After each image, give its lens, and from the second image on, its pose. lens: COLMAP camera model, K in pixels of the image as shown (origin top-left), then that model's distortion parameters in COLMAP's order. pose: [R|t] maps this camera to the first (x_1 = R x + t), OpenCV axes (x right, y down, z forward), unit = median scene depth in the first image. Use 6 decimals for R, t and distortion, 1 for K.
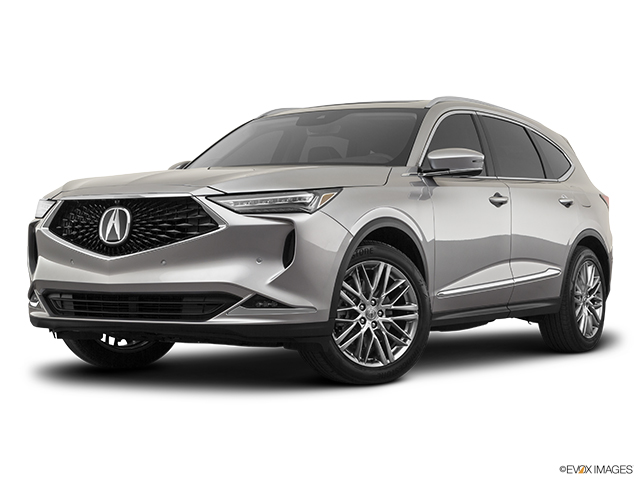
lens RADIAL K [[1048.4, 0, 319.6], [0, 1048.4, 239.3], [0, 0, 1]] dist [-0.022942, 0.000000]
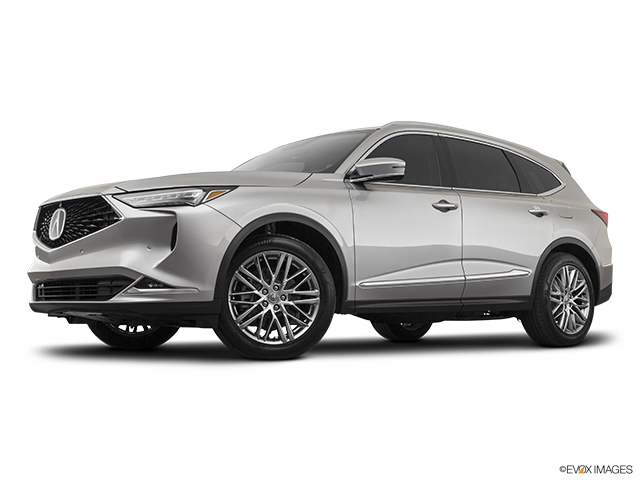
lens RADIAL K [[756.0, 0, 324.8], [0, 756.0, 239.4], [0, 0, 1]] dist [0.001011, 0.000000]
pose [[0.968877, -0.022840, -0.246486, 0.305917], [0.009238, 0.998377, -0.056201, 0.054489], [0.247369, 0.052174, 0.967516, 0.216449]]
